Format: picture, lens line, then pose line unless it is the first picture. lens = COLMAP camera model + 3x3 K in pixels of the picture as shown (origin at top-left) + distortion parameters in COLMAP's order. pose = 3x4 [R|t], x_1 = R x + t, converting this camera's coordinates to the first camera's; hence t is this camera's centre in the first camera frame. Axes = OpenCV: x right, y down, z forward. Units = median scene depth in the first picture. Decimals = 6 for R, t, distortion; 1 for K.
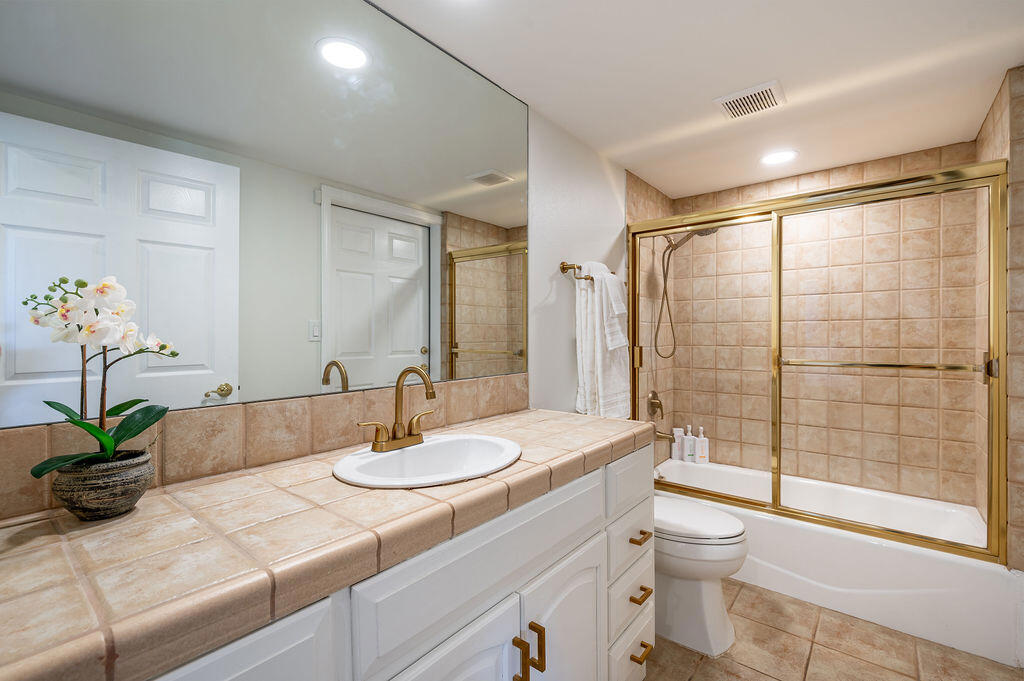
lens RADIAL K [[448.9, 0, 508.7], [0, 448.9, 338.0], [0, 0, 1]] dist [-0.001816, -0.000429]
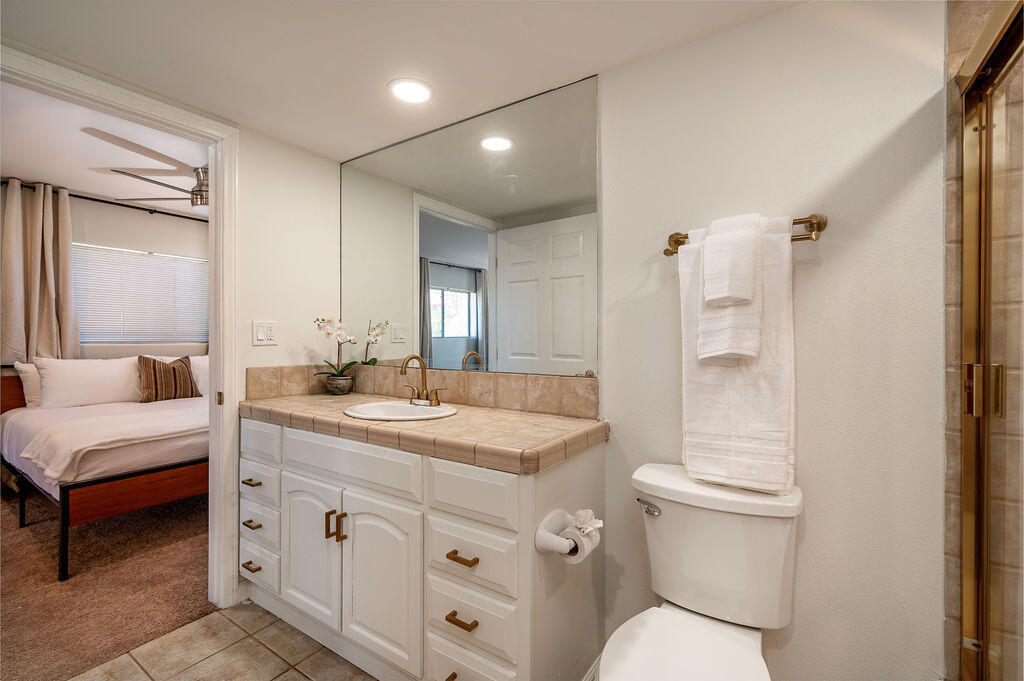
lens RADIAL K [[448.9, 0, 508.9], [0, 448.9, 337.0], [0, 0, 1]] dist [-0.001816, -0.000429]
pose [[0.093104, 0.005275, -0.995642, 1.050352], [-0.005044, 0.999976, 0.004827, -0.007981], [0.995644, 0.004573, 0.093129, 0.874917]]
